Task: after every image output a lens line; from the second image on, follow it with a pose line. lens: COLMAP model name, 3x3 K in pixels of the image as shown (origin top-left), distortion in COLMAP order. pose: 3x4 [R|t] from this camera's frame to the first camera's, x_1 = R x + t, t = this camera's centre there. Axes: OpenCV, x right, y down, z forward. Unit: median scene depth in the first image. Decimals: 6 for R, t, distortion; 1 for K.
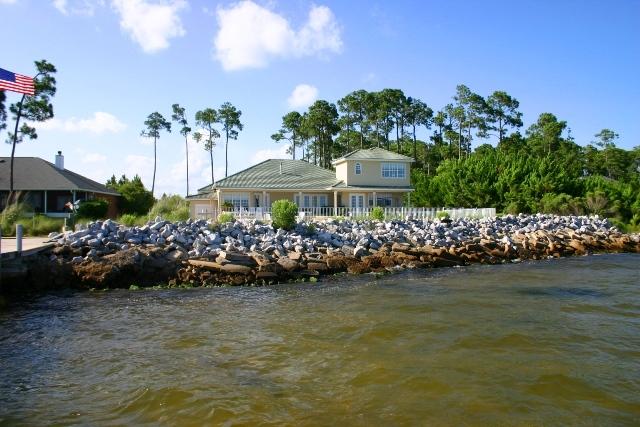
lens RADIAL K [[508.1, 0, 323.3], [0, 508.1, 213.1], [0, 0, 1]] dist [-0.025371, 0.035210]
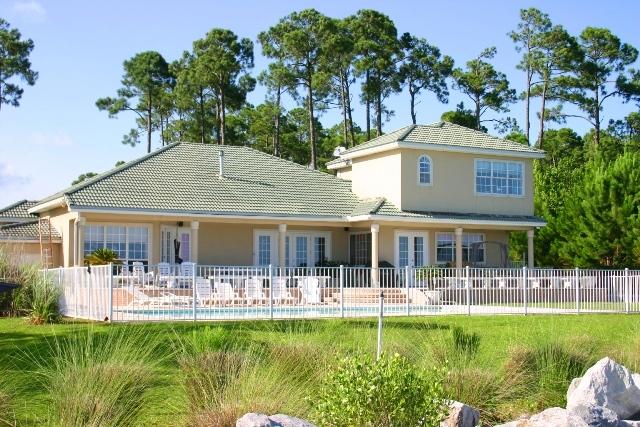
lens RADIAL K [[934.2, 0, 317.5], [0, 934.2, 216.1], [0, 0, 1]] dist [0.103663, 0.000000]
pose [[0.978343, 0.019032, 0.206112, -0.093787], [-0.007496, 0.998368, -0.056607, -0.004541], [-0.206853, 0.053836, 0.976890, 0.163257]]
